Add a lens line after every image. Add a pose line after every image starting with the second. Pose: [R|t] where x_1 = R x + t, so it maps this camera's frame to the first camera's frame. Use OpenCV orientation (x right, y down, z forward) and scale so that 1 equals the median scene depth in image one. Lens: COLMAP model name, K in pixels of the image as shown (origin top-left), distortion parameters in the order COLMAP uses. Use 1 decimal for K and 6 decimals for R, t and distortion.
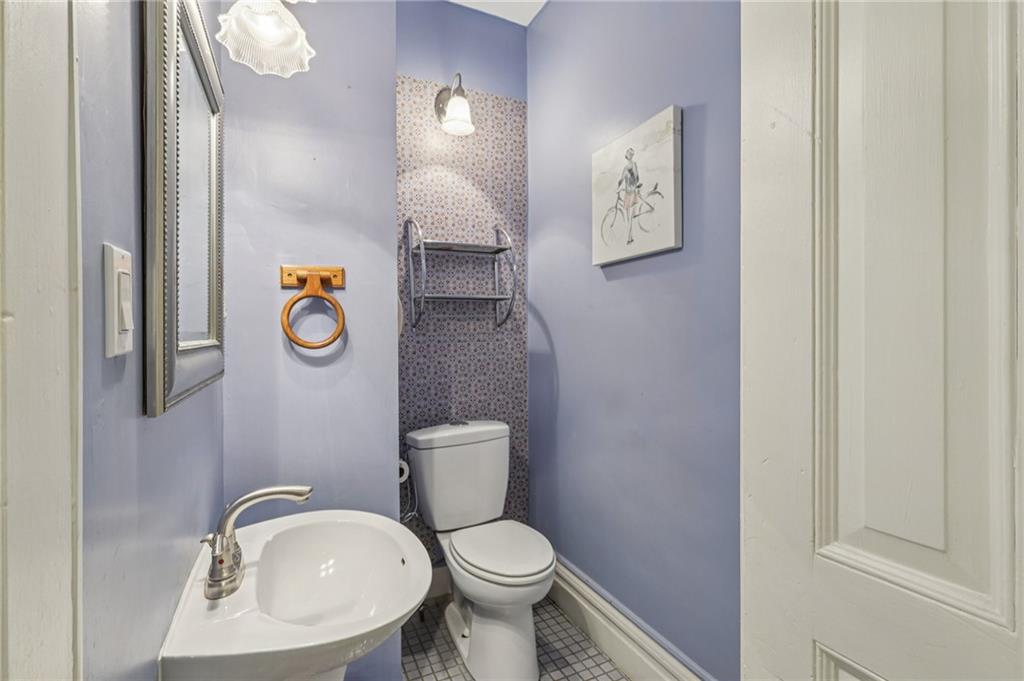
lens RADIAL K [[478.3, 0, 511.4], [0, 478.3, 338.2], [0, 0, 1]] dist [0.006733, 0.000845]
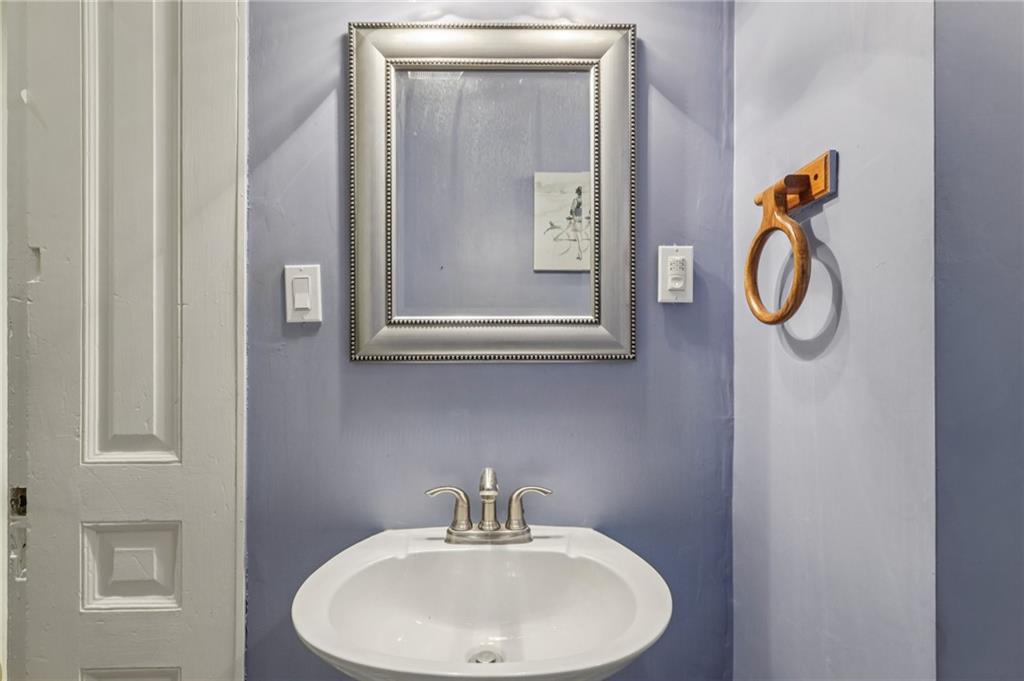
lens RADIAL K [[478.3, 0, 512.9], [0, 478.3, 341.4], [0, 0, 1]] dist [0.006733, 0.000845]
pose [[-0.412688, 0.000446, -0.910873, 0.207153], [-0.002241, 0.999996, 0.001504, 0.040049], [0.910870, 0.002662, -0.412685, 0.932053]]
